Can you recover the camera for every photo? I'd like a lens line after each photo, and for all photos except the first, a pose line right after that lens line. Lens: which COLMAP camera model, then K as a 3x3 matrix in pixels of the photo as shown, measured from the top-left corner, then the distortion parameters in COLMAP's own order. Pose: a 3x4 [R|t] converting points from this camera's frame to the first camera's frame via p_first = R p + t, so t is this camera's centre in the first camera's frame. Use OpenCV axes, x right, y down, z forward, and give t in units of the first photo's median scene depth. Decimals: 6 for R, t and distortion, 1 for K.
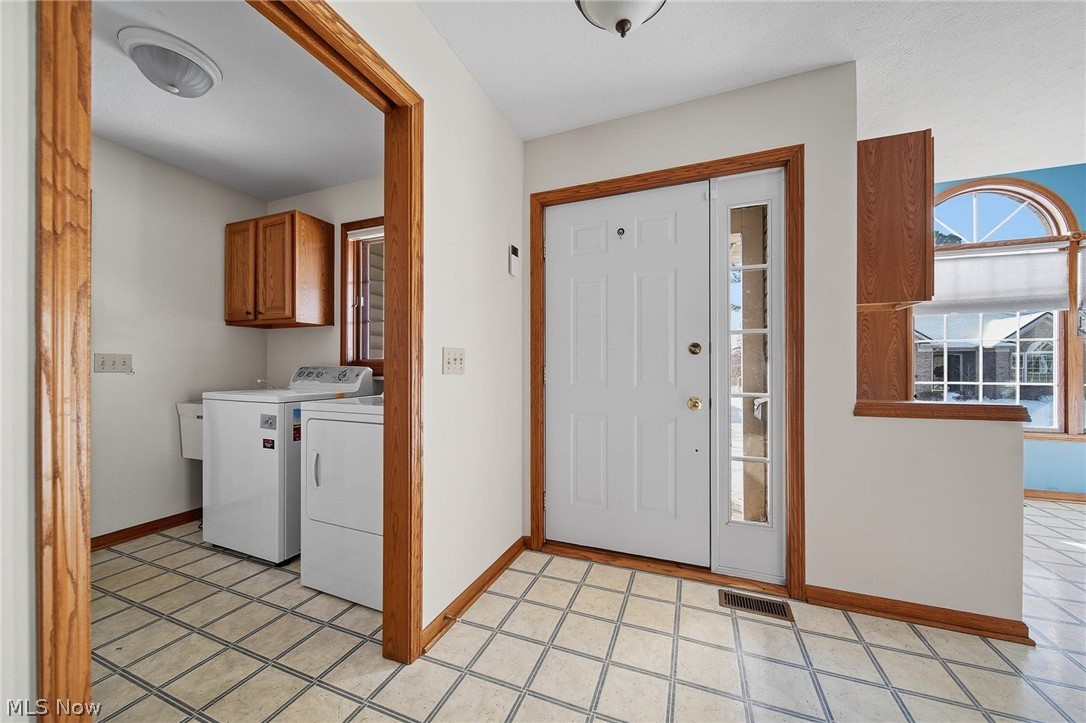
lens RADIAL K [[387.6, 0, 547.9], [0, 387.6, 368.2], [0, 0, 1]] dist [-0.000483, -0.000618]
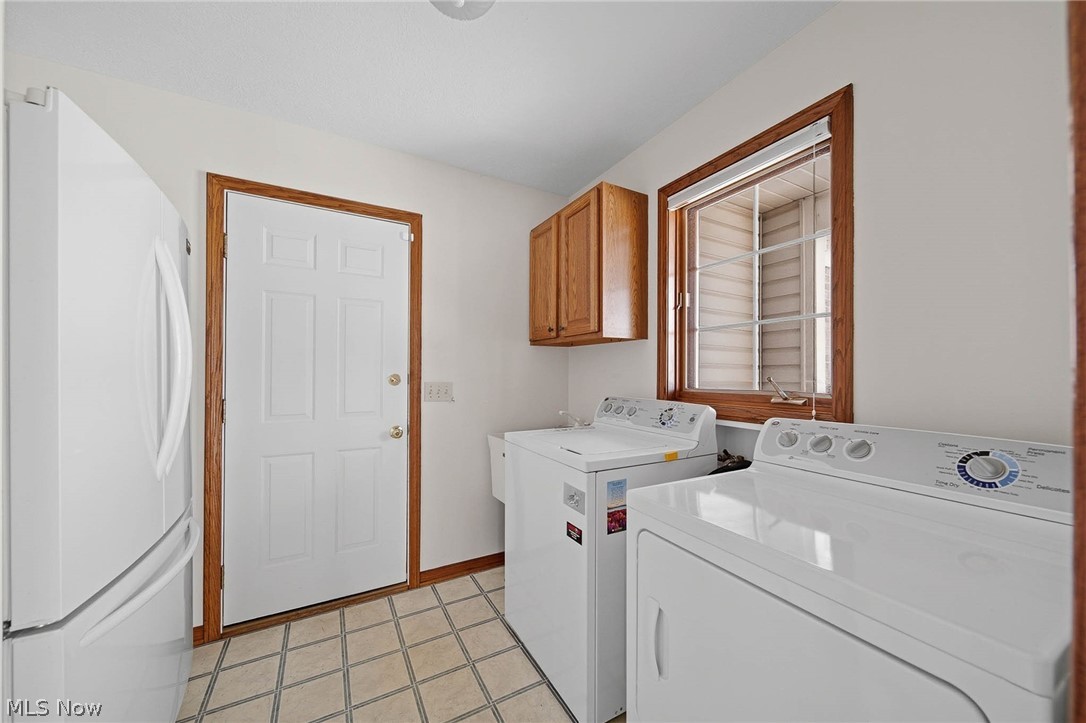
lens RADIAL K [[387.6, 0, 540.2], [0, 387.6, 370.3], [0, 0, 1]] dist [-0.000483, -0.000618]
pose [[0.771037, -0.003644, -0.636780, -0.265078], [-0.001333, 0.999972, -0.007335, -0.049512], [0.636790, 0.006504, 0.771010, 0.349789]]
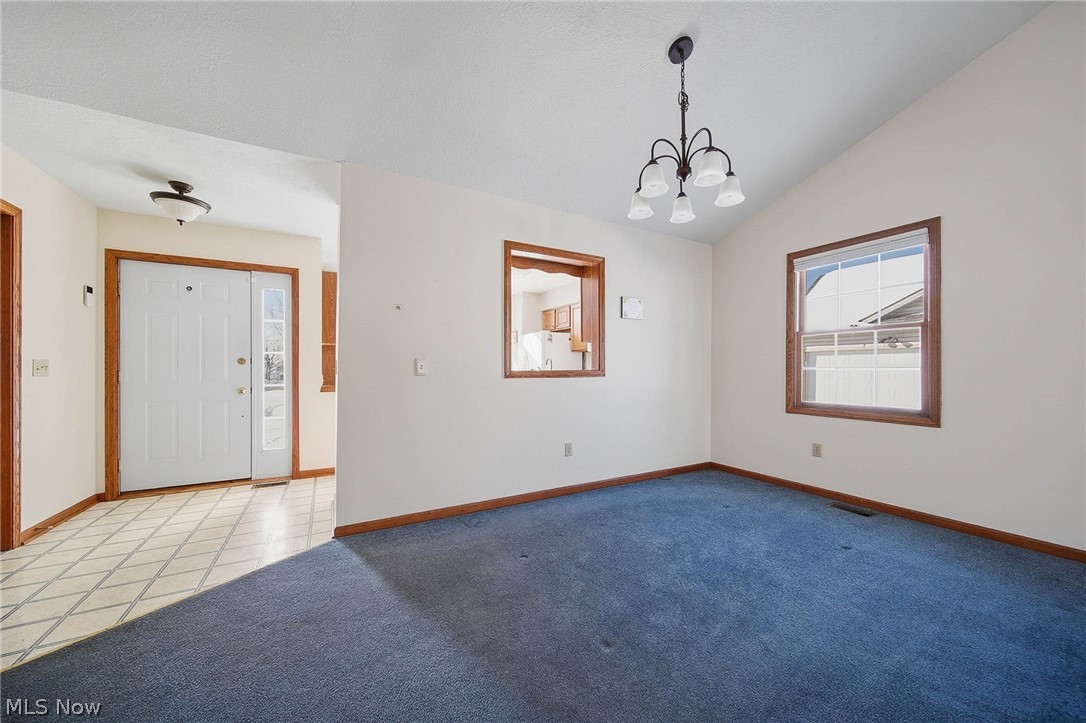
lens RADIAL K [[387.6, 0, 538.8], [0, 387.6, 369.3], [0, 0, 1]] dist [-0.000483, -0.000618]
pose [[0.647112, 0.000665, 0.762395, -0.180076], [0.003251, 0.999988, -0.003631, -0.001577], [-0.762388, 0.004829, 0.647102, -2.084137]]
